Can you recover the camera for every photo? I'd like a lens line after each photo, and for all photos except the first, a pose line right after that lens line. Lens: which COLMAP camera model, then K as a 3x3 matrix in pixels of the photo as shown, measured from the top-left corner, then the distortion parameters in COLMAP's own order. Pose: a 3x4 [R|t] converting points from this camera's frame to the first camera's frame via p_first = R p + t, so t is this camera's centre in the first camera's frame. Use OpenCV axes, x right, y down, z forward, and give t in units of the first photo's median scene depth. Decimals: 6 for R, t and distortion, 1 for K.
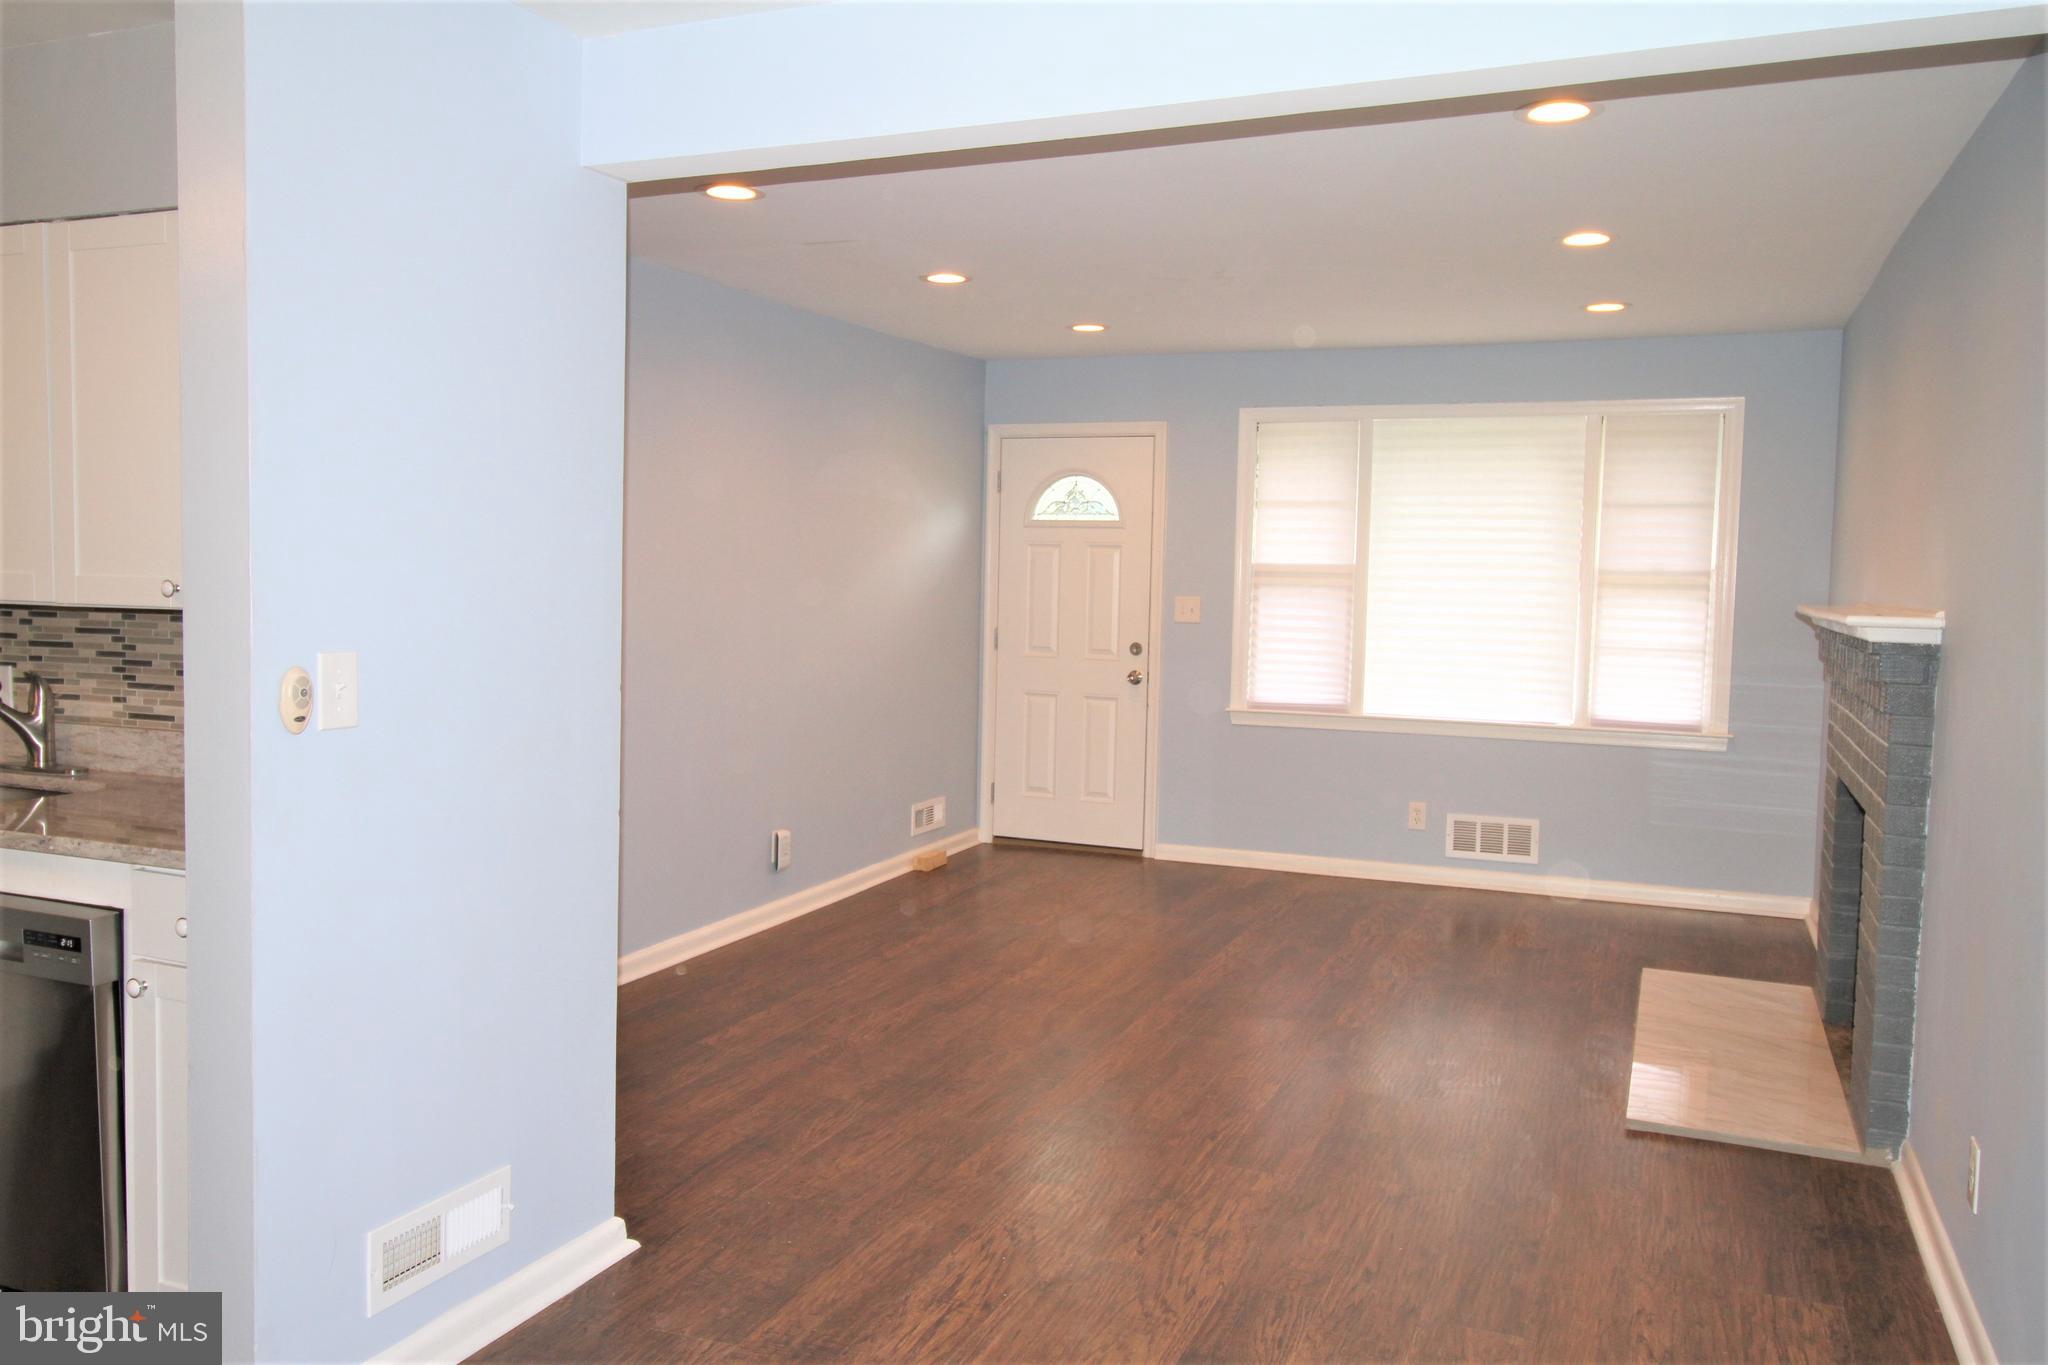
lens RADIAL K [[1604.5, 0, 1020.2], [0, 1604.5, 683.0], [0, 0, 1]] dist [0.012452, 0.000610]
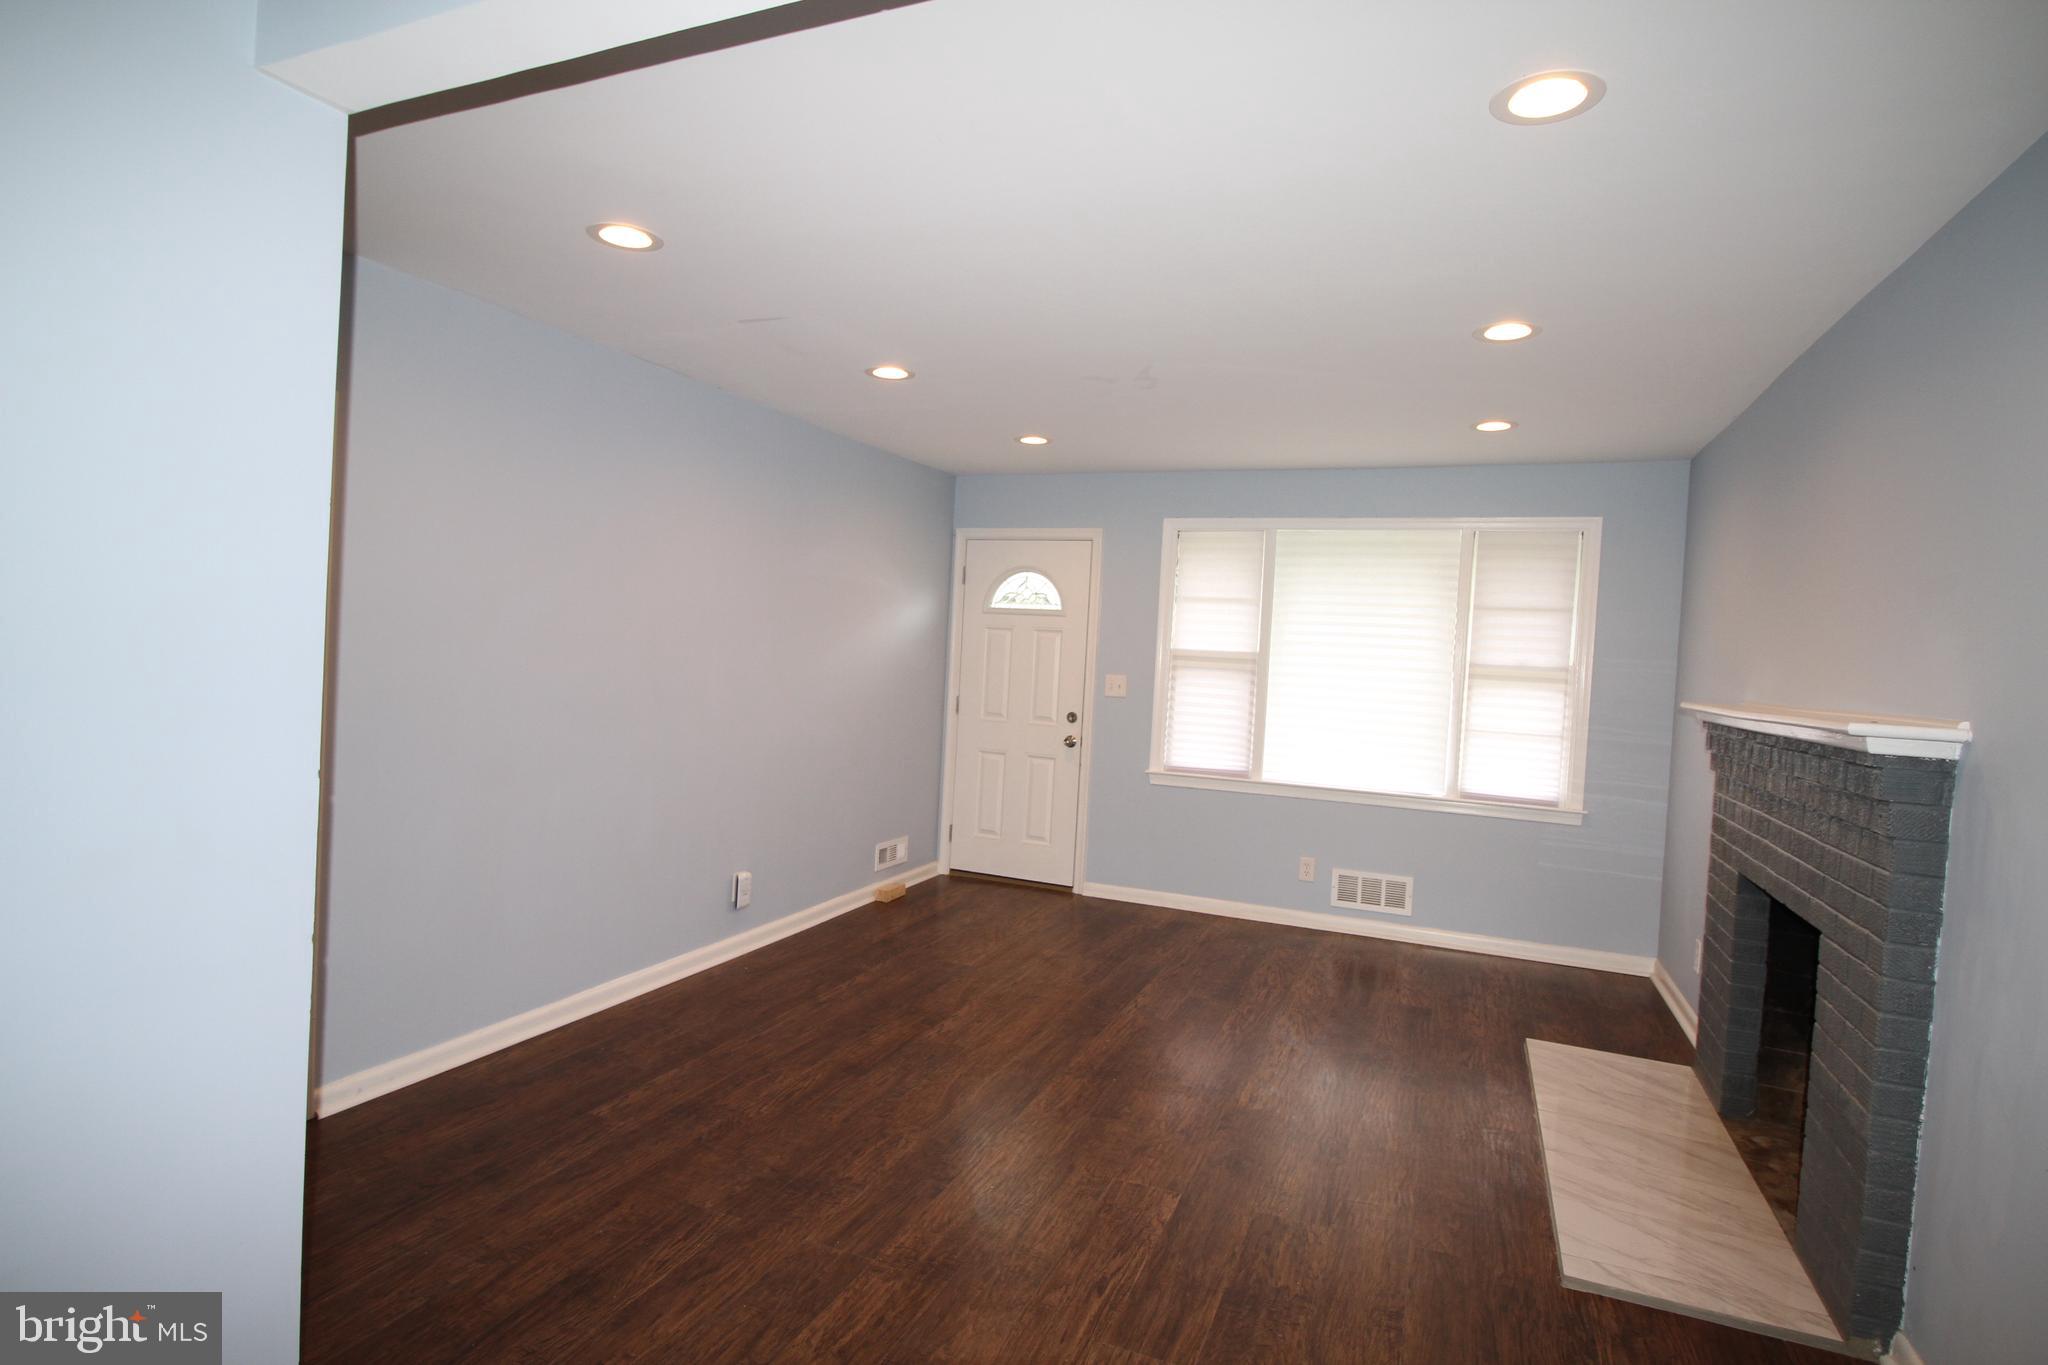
lens RADIAL K [[1042.2, 0, 1024.0], [0, 1042.2, 682.5], [0, 0, 1]] dist [-0.002927, -0.001022]
pose [[0.999504, 0.031392, -0.002456, 0.042283], [-0.031468, 0.998607, -0.042352, -0.014866], [0.001123, 0.042408, 0.999100, 0.254003]]
